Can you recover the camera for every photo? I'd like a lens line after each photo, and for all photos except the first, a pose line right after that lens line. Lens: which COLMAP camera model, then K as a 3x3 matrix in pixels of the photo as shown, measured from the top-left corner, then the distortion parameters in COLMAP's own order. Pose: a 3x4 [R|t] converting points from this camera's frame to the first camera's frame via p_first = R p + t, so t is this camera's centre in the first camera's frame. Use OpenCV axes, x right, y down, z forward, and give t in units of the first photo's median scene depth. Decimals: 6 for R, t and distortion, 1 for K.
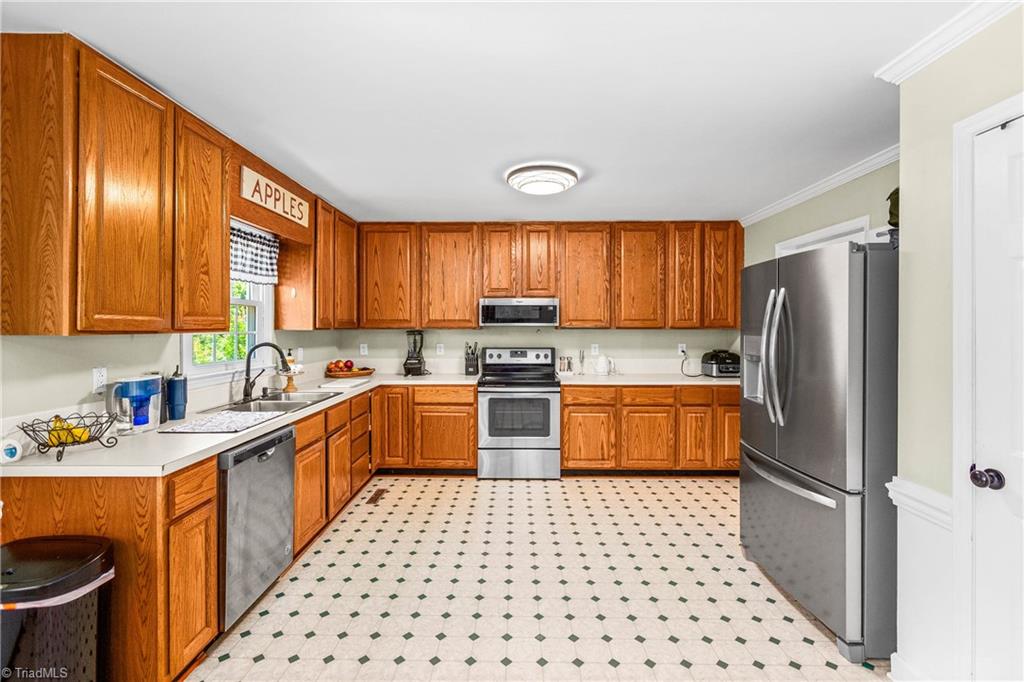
lens RADIAL K [[455.2, 0, 508.6], [0, 455.2, 329.1], [0, 0, 1]] dist [-0.000637, 0.000478]
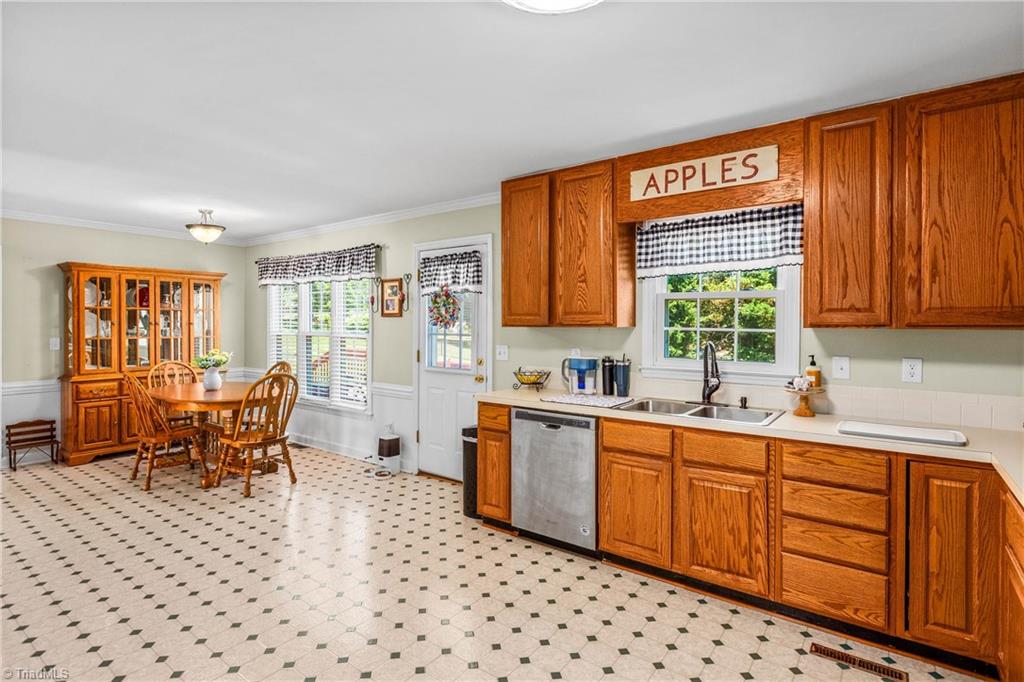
lens RADIAL K [[507.6, 0, 511.3], [0, 507.6, 327.5], [0, 0, 1]] dist [0.001281, 0.000212]
pose [[-0.578090, 0.004026, -0.815963, 0.346597], [-0.007621, 0.999918, 0.010332, -0.002360], [0.815937, 0.012191, -0.578012, 0.914695]]
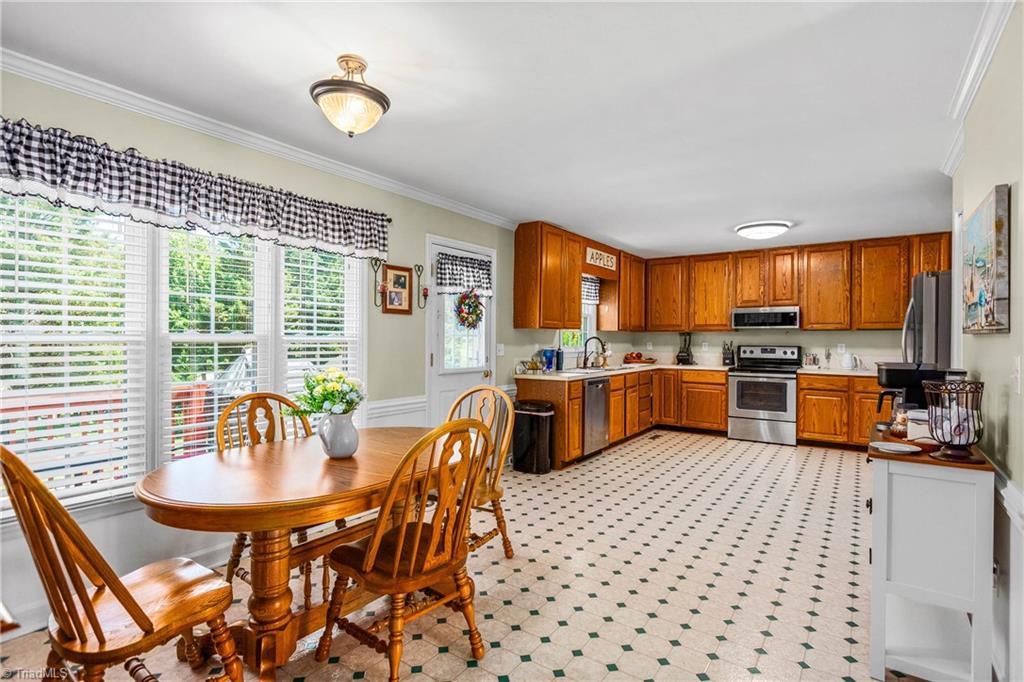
lens RADIAL K [[491.3, 0, 512.0], [0, 491.3, 341.0], [0, 0, 1]] dist [-0.001091, 0.000283]
pose [[0.824479, 0.006778, -0.565851, 0.234656], [-0.007033, 0.999974, 0.001730, 0.033957], [0.565848, 0.002553, 0.824505, -0.610562]]
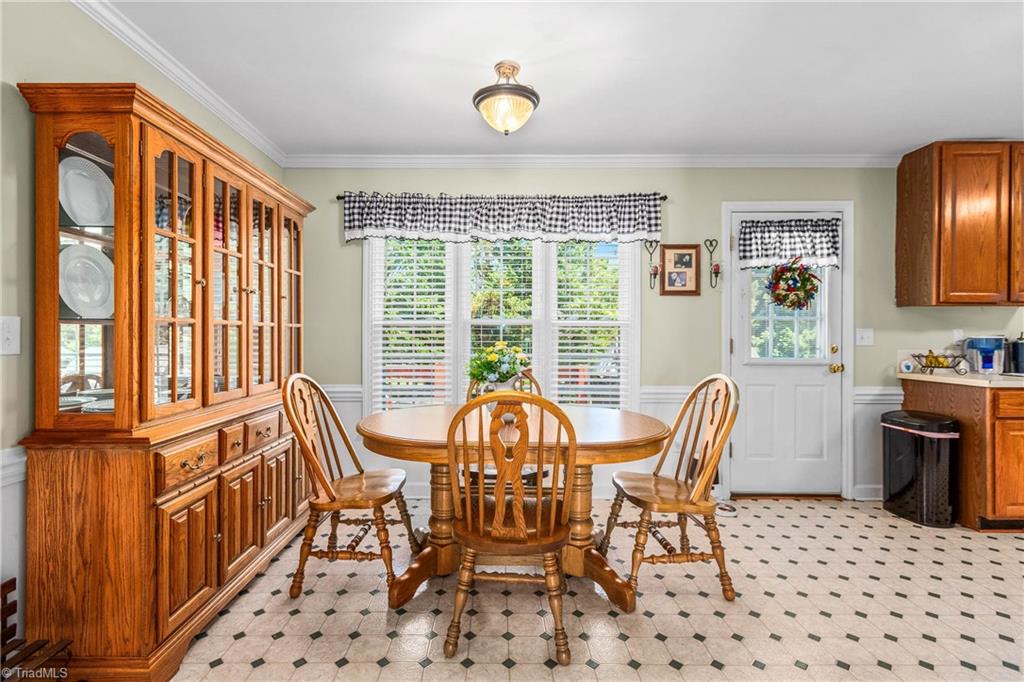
lens RADIAL K [[466.9, 0, 503.8], [0, 466.9, 332.6], [0, 0, 1]] dist [0.000258, 0.000021]
pose [[0.019975, -0.002451, -0.999797, 0.344438], [-0.004415, 0.999987, -0.002540, 0.054082], [0.999791, 0.004464, 0.019964, -0.304191]]
